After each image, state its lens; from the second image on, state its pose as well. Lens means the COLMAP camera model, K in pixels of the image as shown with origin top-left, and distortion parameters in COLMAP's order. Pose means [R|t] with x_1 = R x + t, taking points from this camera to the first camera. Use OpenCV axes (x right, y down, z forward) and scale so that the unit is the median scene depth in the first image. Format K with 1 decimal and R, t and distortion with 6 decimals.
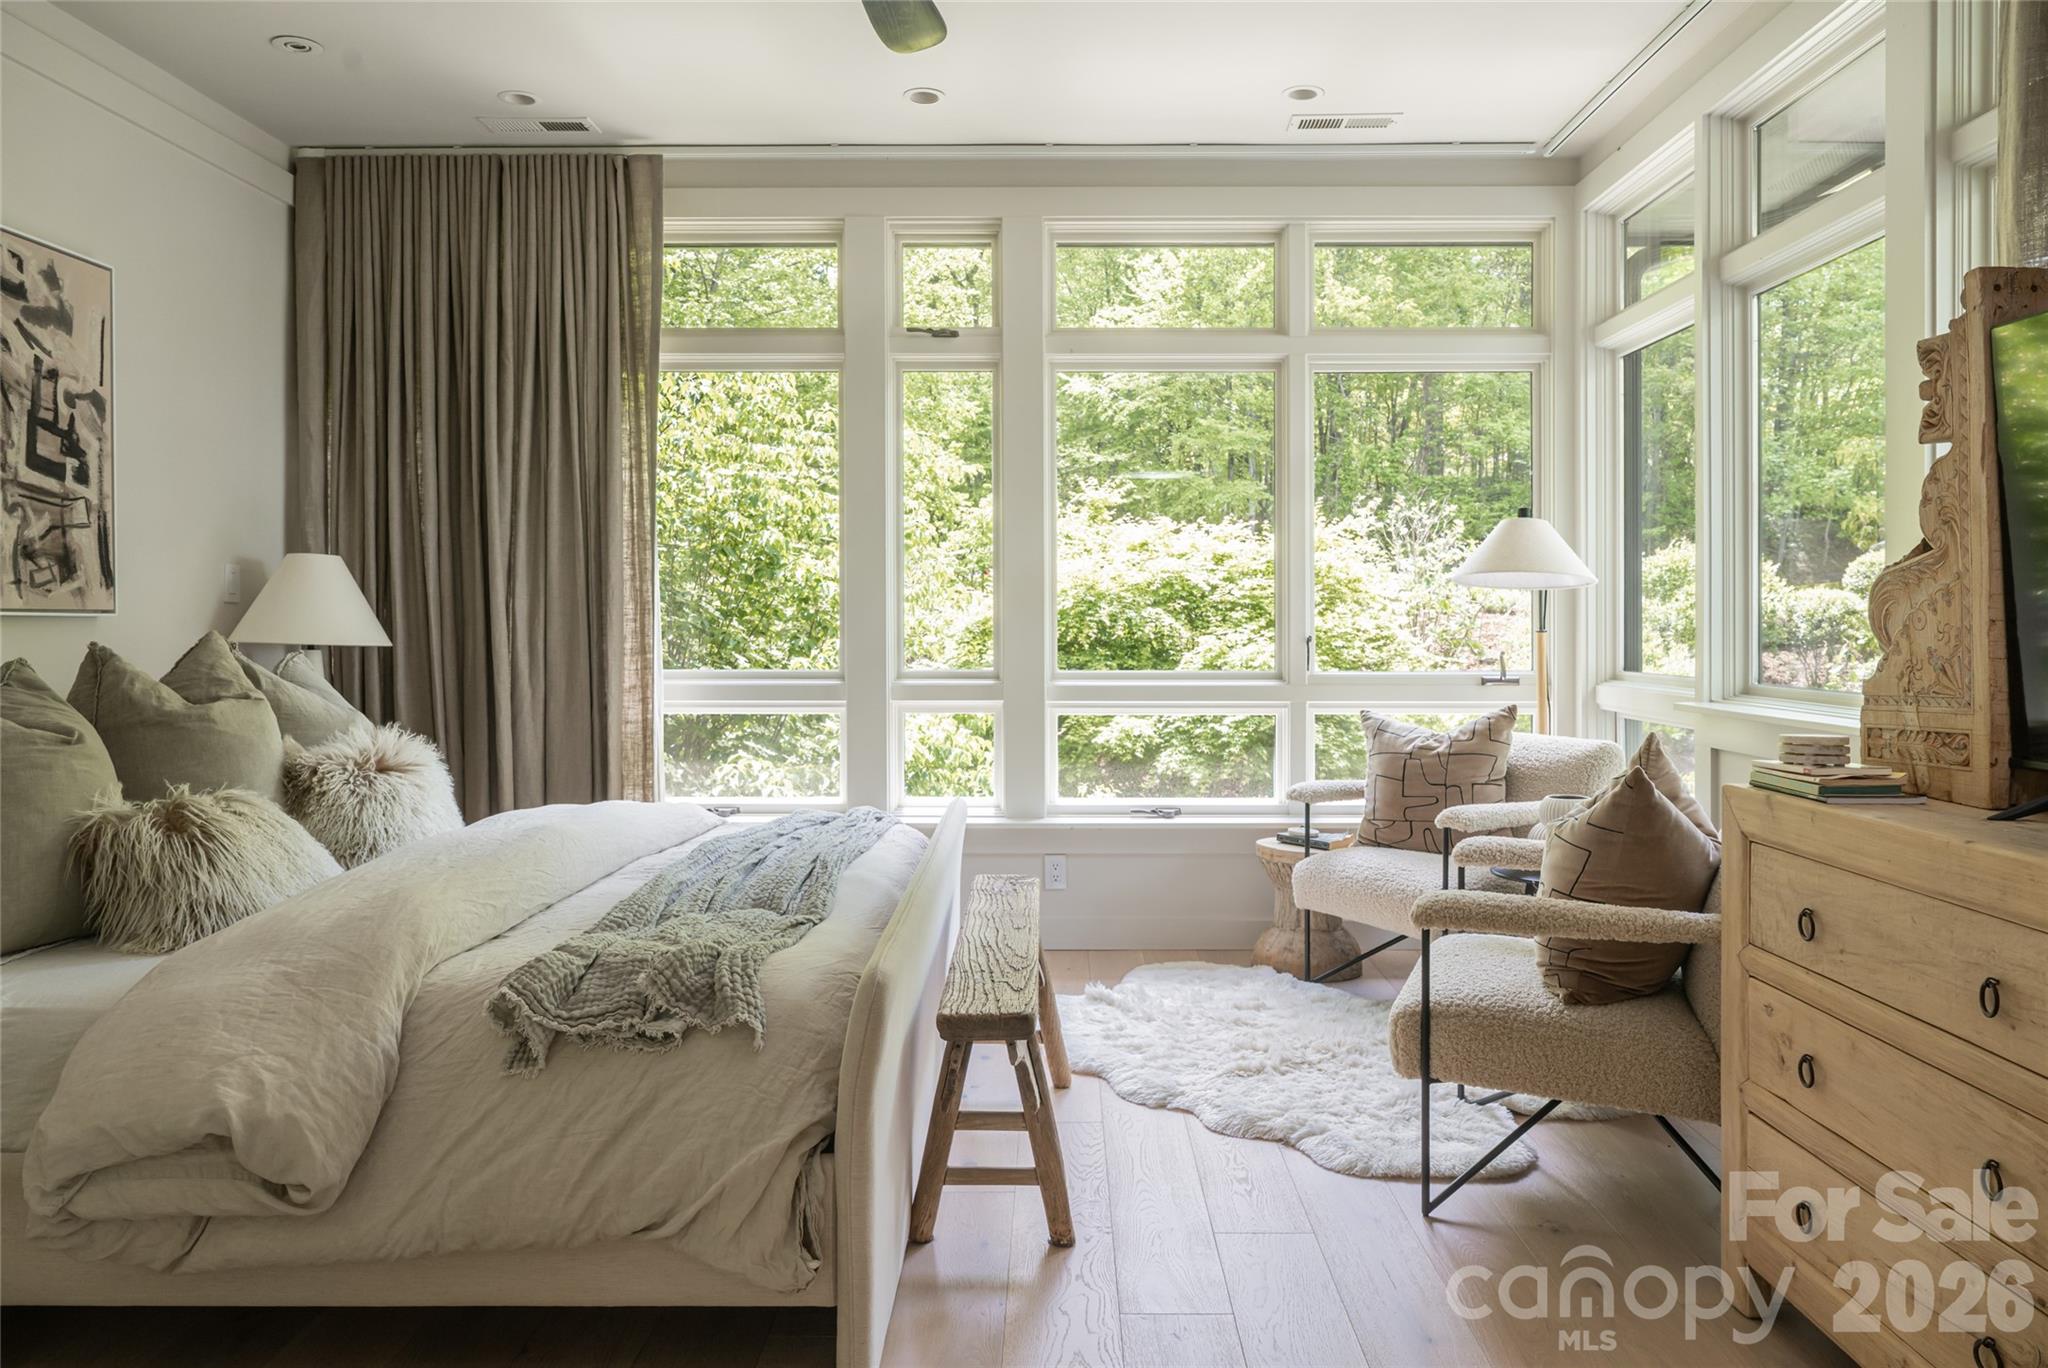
lens RADIAL K [[1397.0, 0, 1029.5], [0, 1397.0, 633.3], [0, 0, 1]] dist [-0.000607, -0.002268]
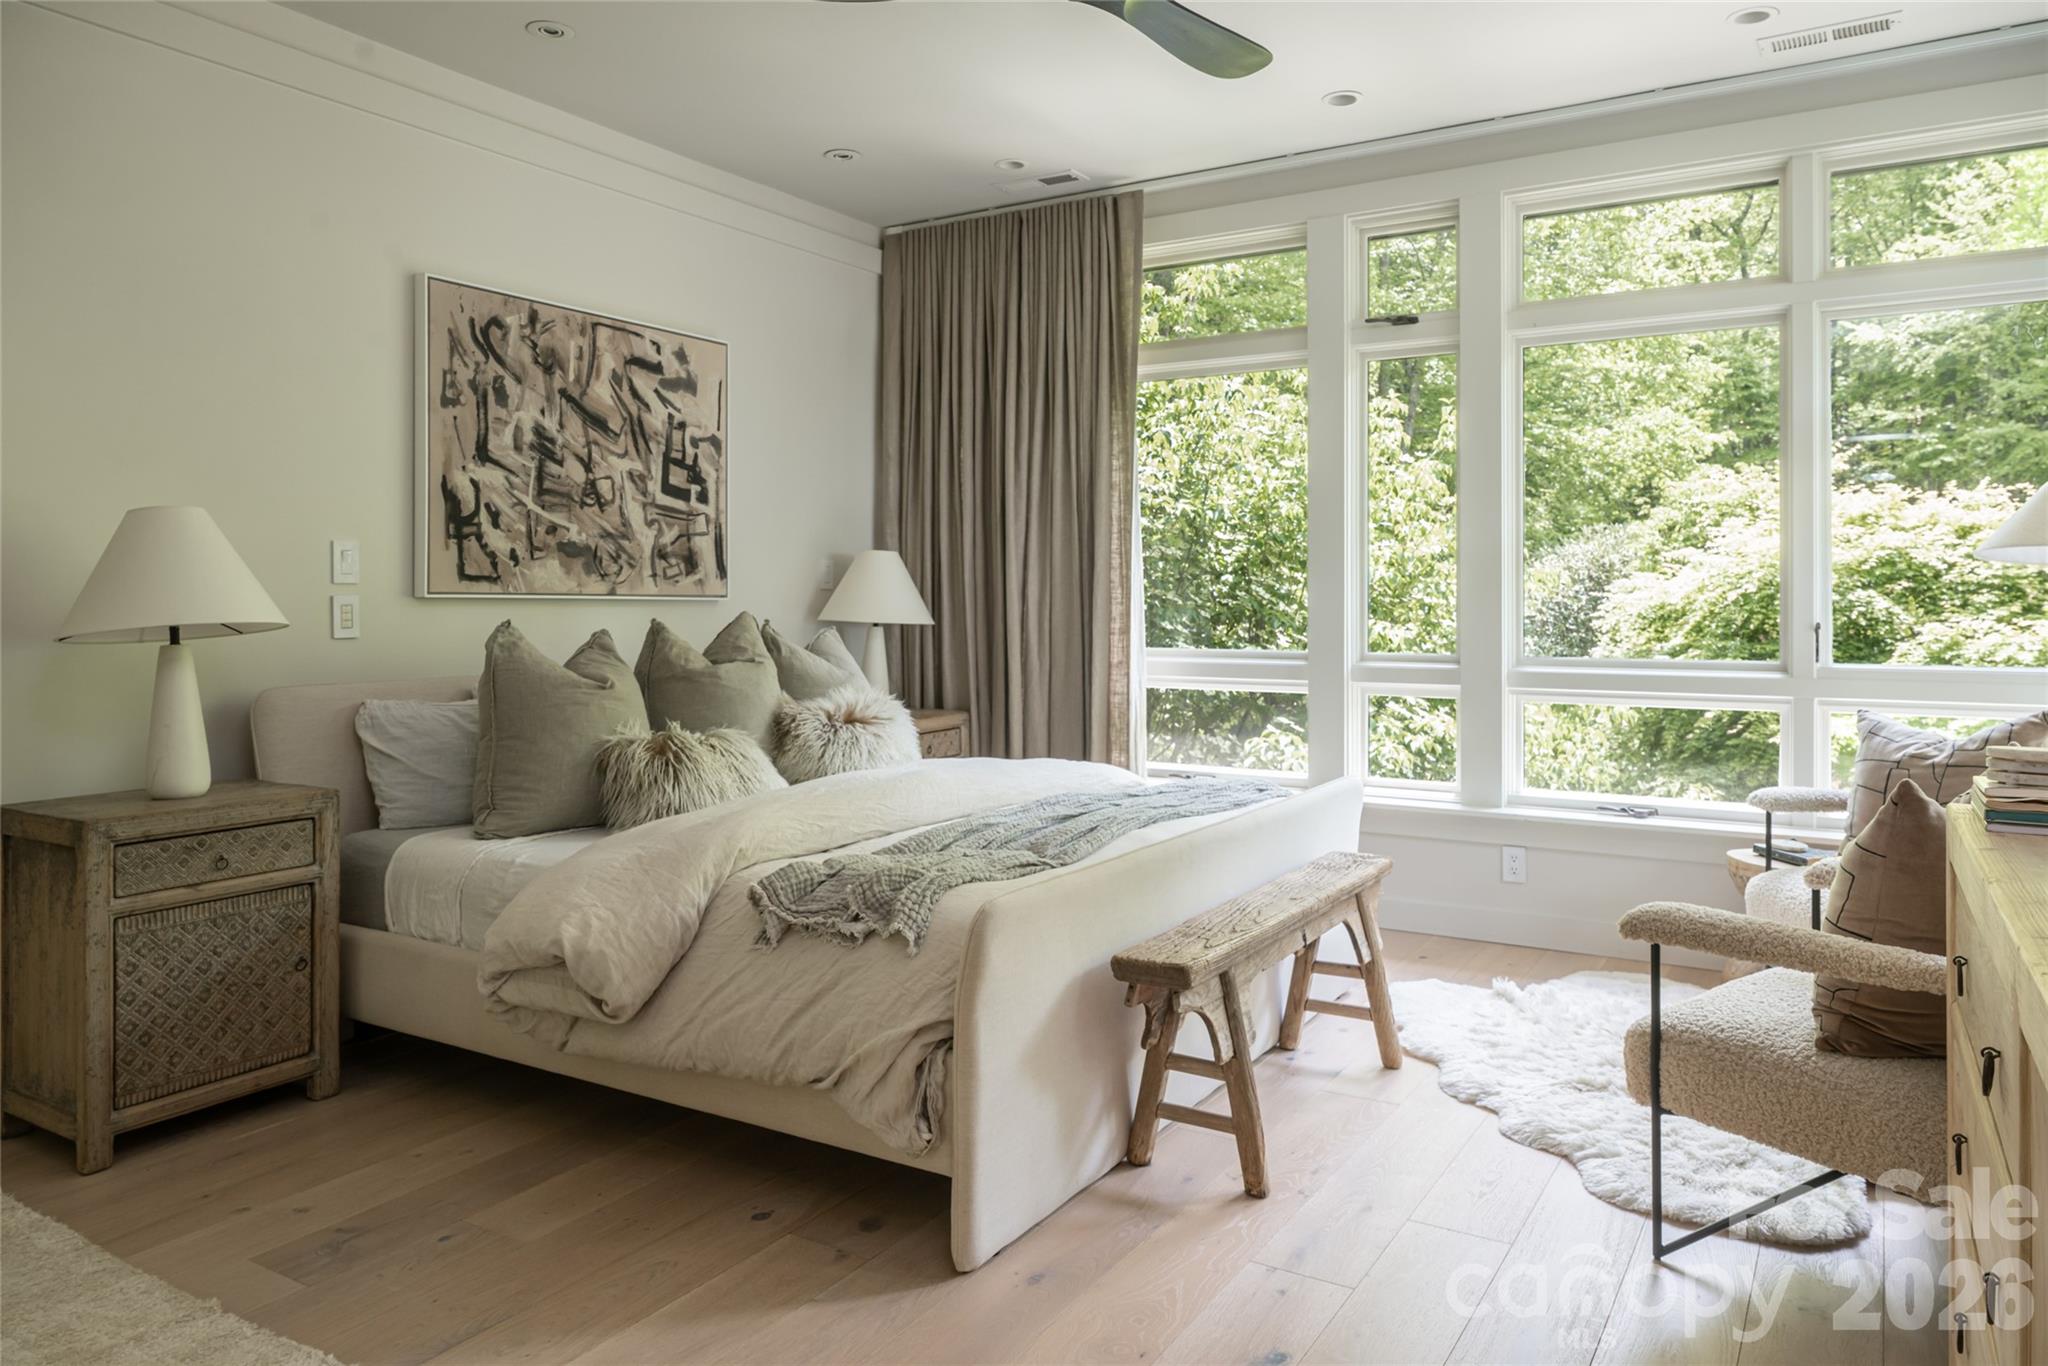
lens RADIAL K [[1374.3, 0, 1023.2], [0, 1374.3, 600.7], [0, 0, 1]] dist [-0.002096, 0.002344]
pose [[0.855042, 0.000600, -0.518558, 0.304955], [-0.006513, 0.999933, -0.009583, -0.000645], [0.518517, 0.011571, 0.854989, 0.011430]]
